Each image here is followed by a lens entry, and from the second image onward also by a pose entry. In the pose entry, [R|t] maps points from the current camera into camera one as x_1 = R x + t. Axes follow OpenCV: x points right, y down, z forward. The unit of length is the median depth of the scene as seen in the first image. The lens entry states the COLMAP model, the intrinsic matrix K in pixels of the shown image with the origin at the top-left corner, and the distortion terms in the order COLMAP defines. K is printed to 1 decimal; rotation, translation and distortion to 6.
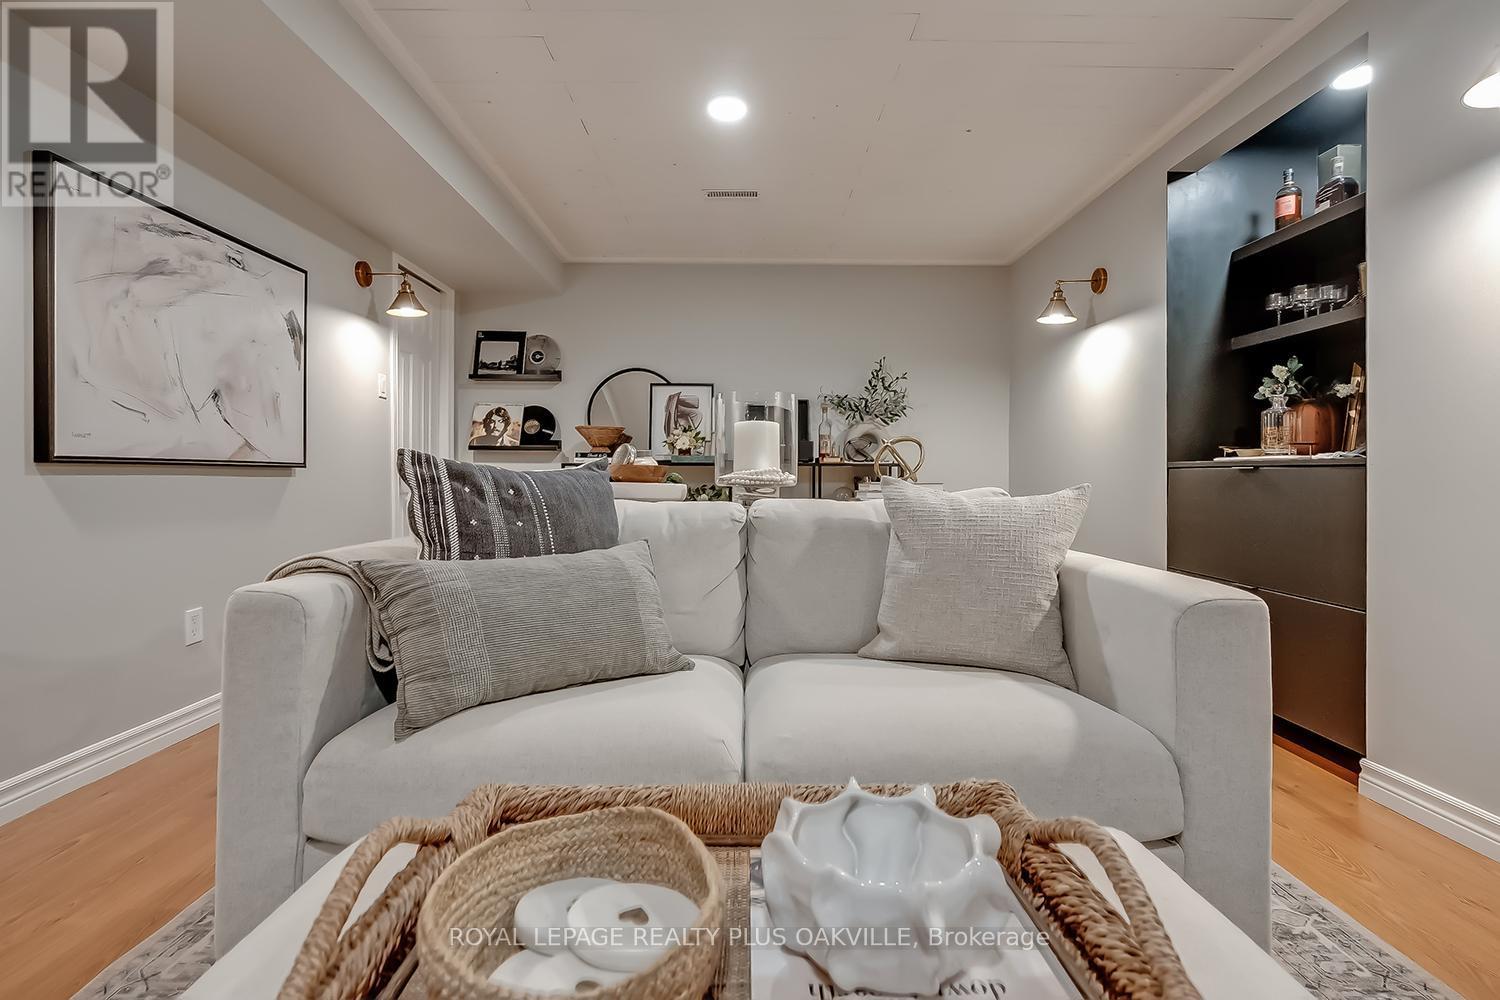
lens RADIAL K [[705.4, 0, 754.4], [0, 705.4, 486.0], [0, 0, 1]] dist [-0.002790, -0.000037]
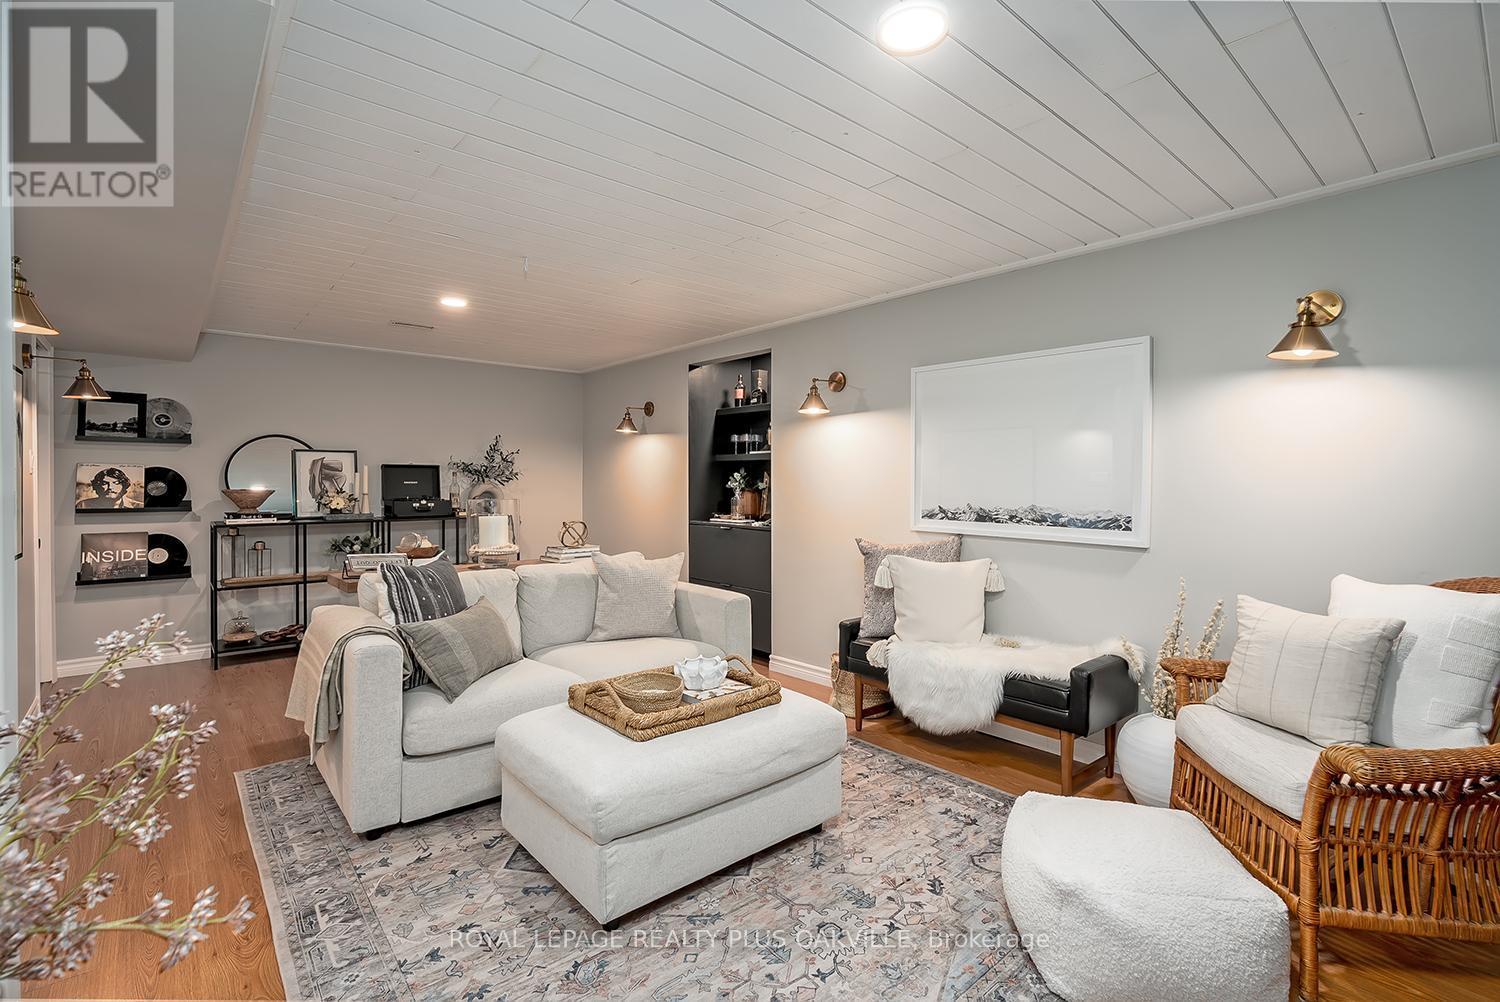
lens RADIAL K [[705.4, 0, 759.0], [0, 705.4, 490.7], [0, 0, 1]] dist [-0.002790, -0.000037]
pose [[0.758948, -0.009988, 0.651075, -0.414468], [0.005679, 0.999946, 0.008720, -0.110026], [-0.651126, -0.002920, 0.758964, -0.455086]]
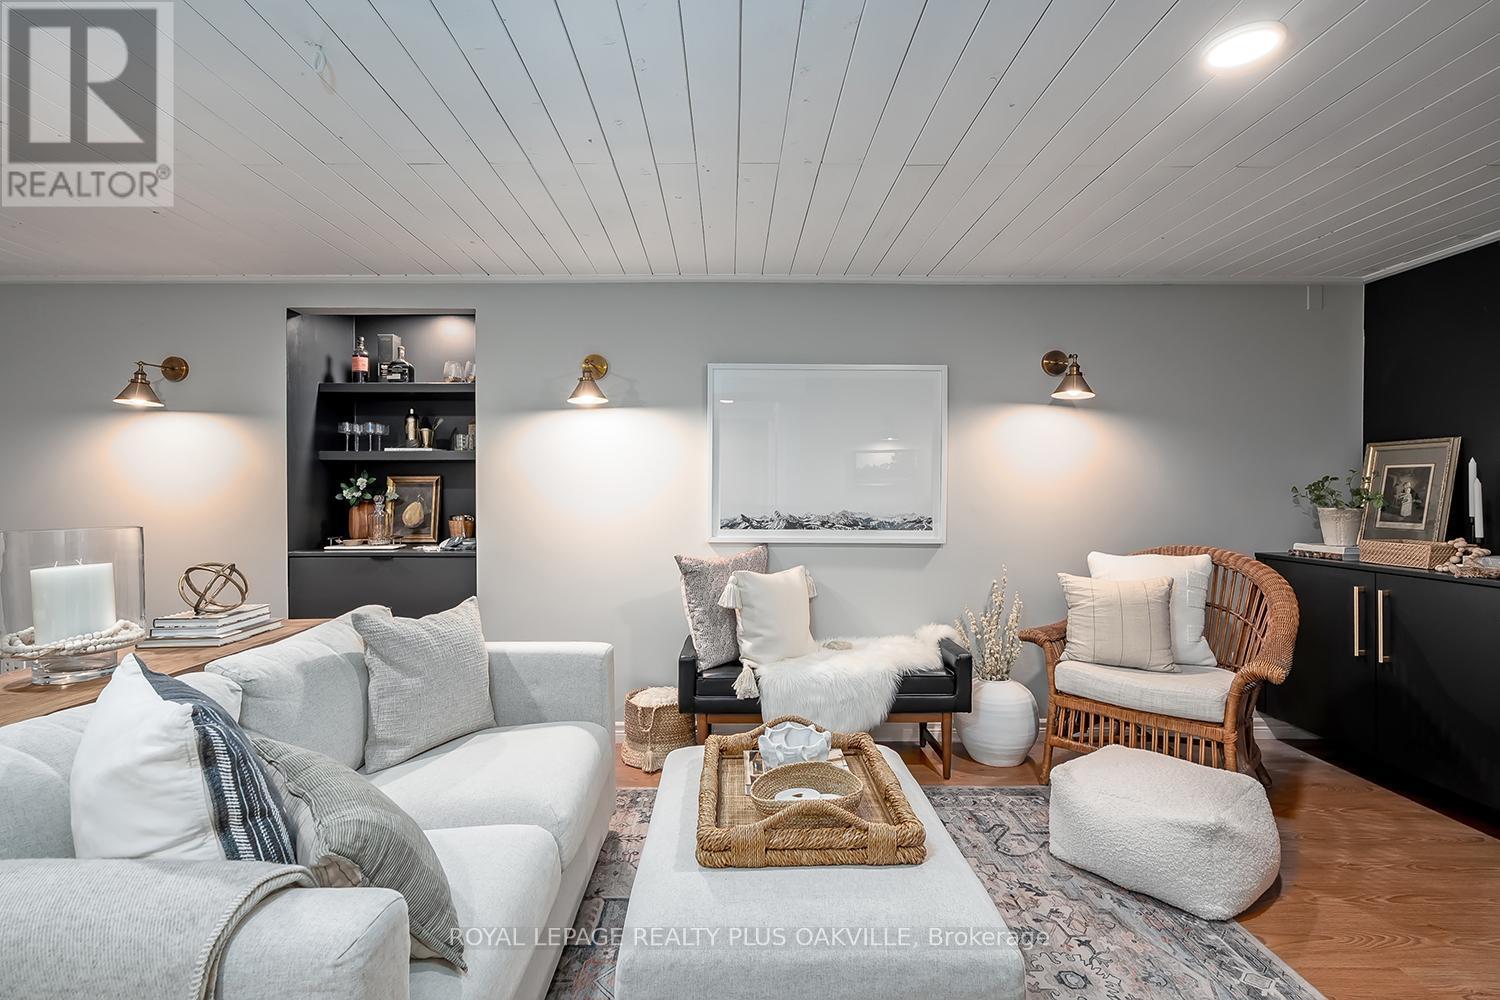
lens RADIAL K [[705.4, 0, 747.6], [0, 705.4, 497.5], [0, 0, 1]] dist [-0.002790, -0.000037]
pose [[-0.004894, -0.011013, 0.999927, -0.518265], [0.011640, 0.999871, 0.011069, -0.111534], [-0.999920, 0.011693, -0.004766, 0.196352]]
